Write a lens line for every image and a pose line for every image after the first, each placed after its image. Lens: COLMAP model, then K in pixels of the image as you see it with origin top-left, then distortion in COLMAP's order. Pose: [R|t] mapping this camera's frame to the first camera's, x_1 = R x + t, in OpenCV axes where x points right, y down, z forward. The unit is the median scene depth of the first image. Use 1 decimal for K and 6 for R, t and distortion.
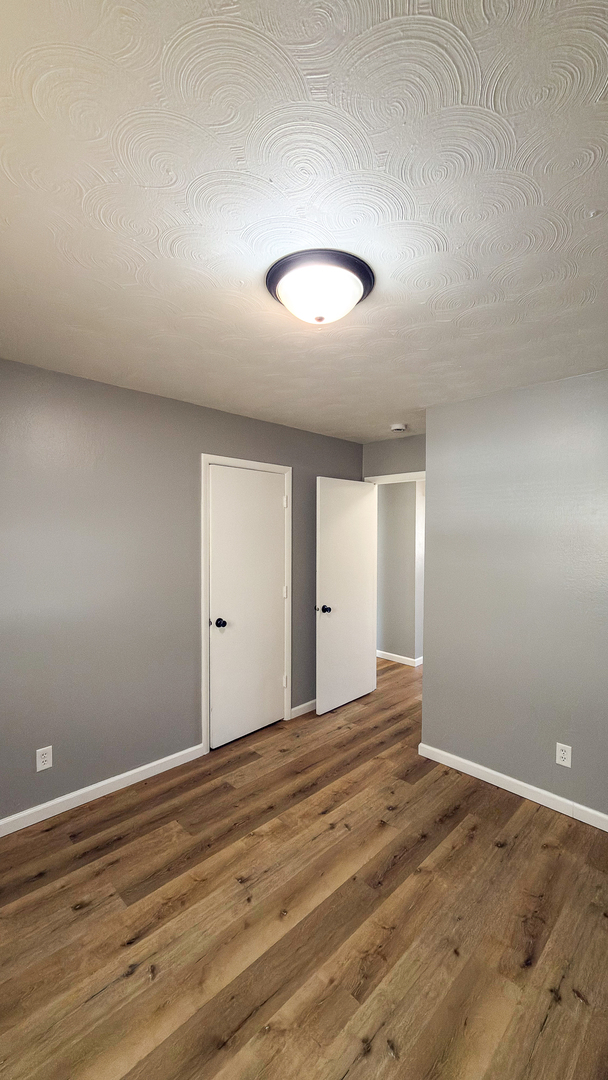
lens RADIAL K [[427.7, 0, 307.9], [0, 427.7, 538.1], [0, 0, 1]] dist [0.001247, -0.000770]
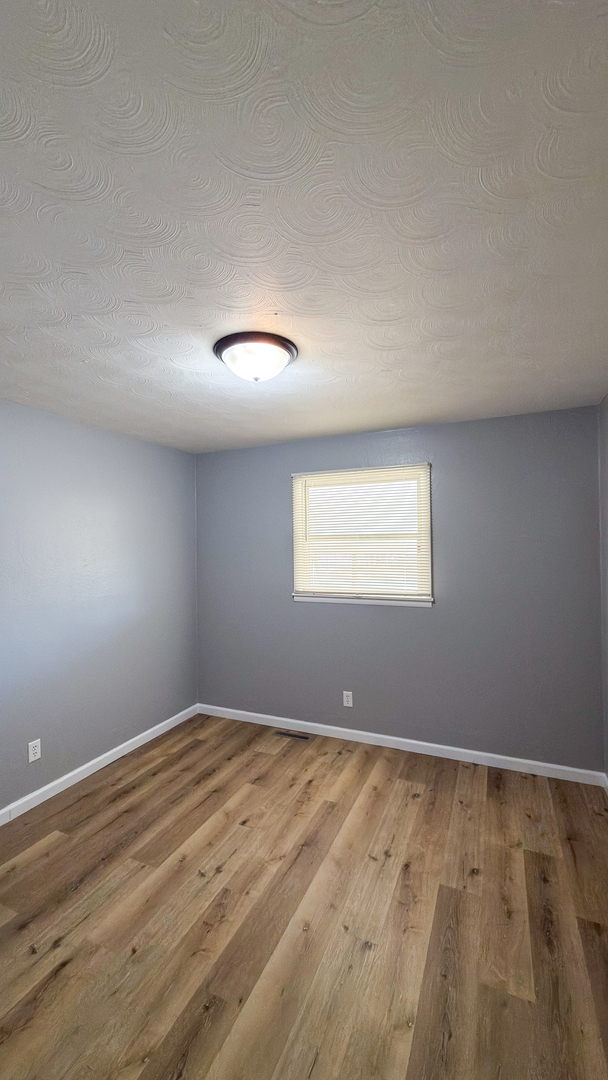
lens RADIAL K [[427.7, 0, 305.9], [0, 427.7, 541.7], [0, 0, 1]] dist [0.001247, -0.000770]
pose [[-0.933932, 0.001945, -0.357446, 0.264434], [0.000228, 0.999988, 0.004845, -0.023644], [0.357452, 0.004444, -0.933921, 1.710256]]
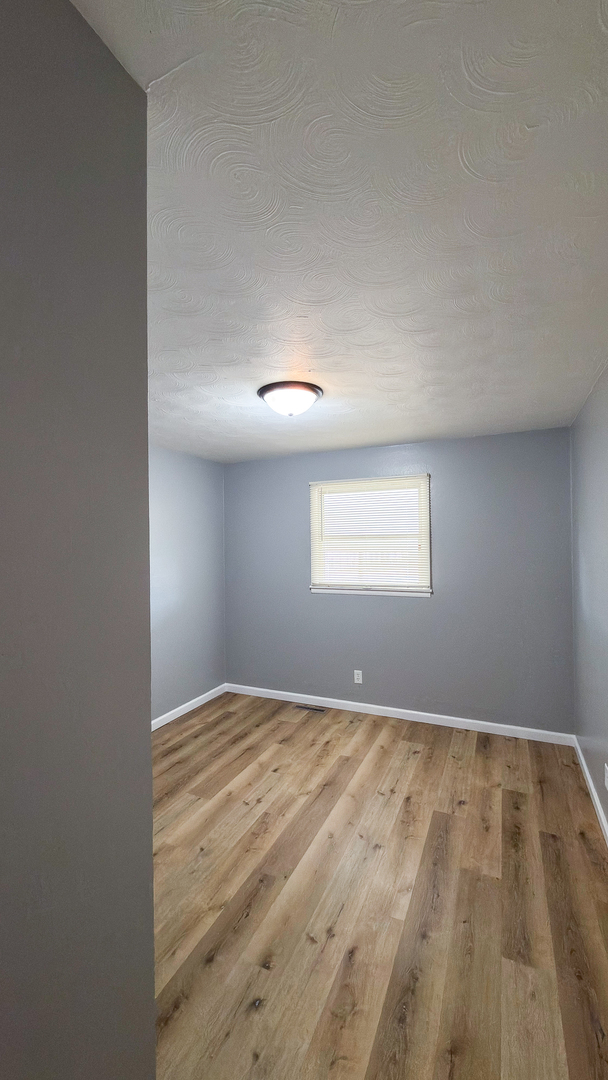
lens RADIAL K [[427.7, 0, 305.9], [0, 427.7, 542.5], [0, 0, 1]] dist [0.001247, -0.000770]
pose [[-0.937453, 0.003910, -0.348090, 0.412502], [0.000753, 0.999957, 0.009204, -0.027382], [0.348112, 0.008366, -0.937416, 1.944604]]
